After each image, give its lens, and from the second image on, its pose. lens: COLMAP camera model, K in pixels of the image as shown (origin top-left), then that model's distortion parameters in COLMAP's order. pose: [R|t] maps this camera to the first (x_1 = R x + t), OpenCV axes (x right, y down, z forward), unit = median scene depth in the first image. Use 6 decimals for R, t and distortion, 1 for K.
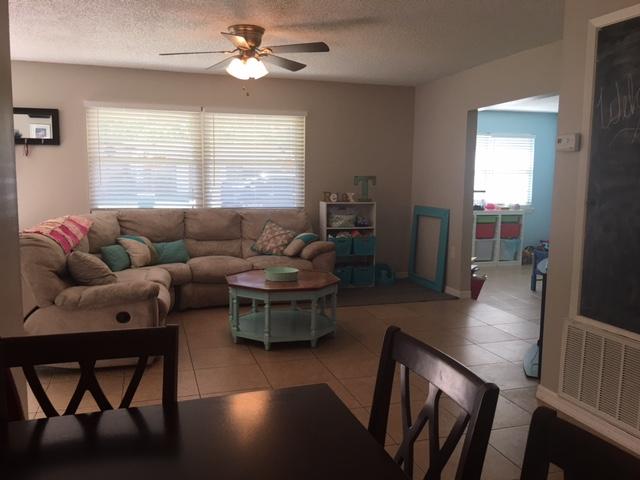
lens RADIAL K [[543.3, 0, 316.3], [0, 543.3, 237.4], [0, 0, 1]] dist [0.048183, -0.062887]
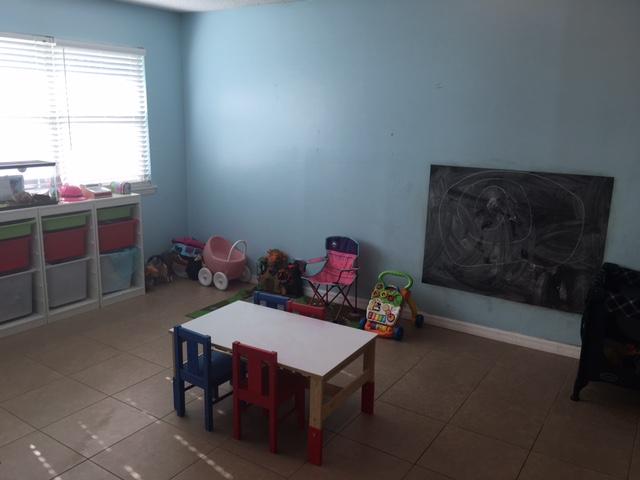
lens RADIAL K [[543.3, 0, 316.5], [0, 543.3, 241.5], [0, 0, 1]] dist [0.048183, -0.062887]
pose [[0.782747, -0.132345, 0.608106, 0.184574], [0.055253, 0.988047, 0.143912, -0.071575], [-0.619883, -0.079047, 0.780703, 0.471620]]
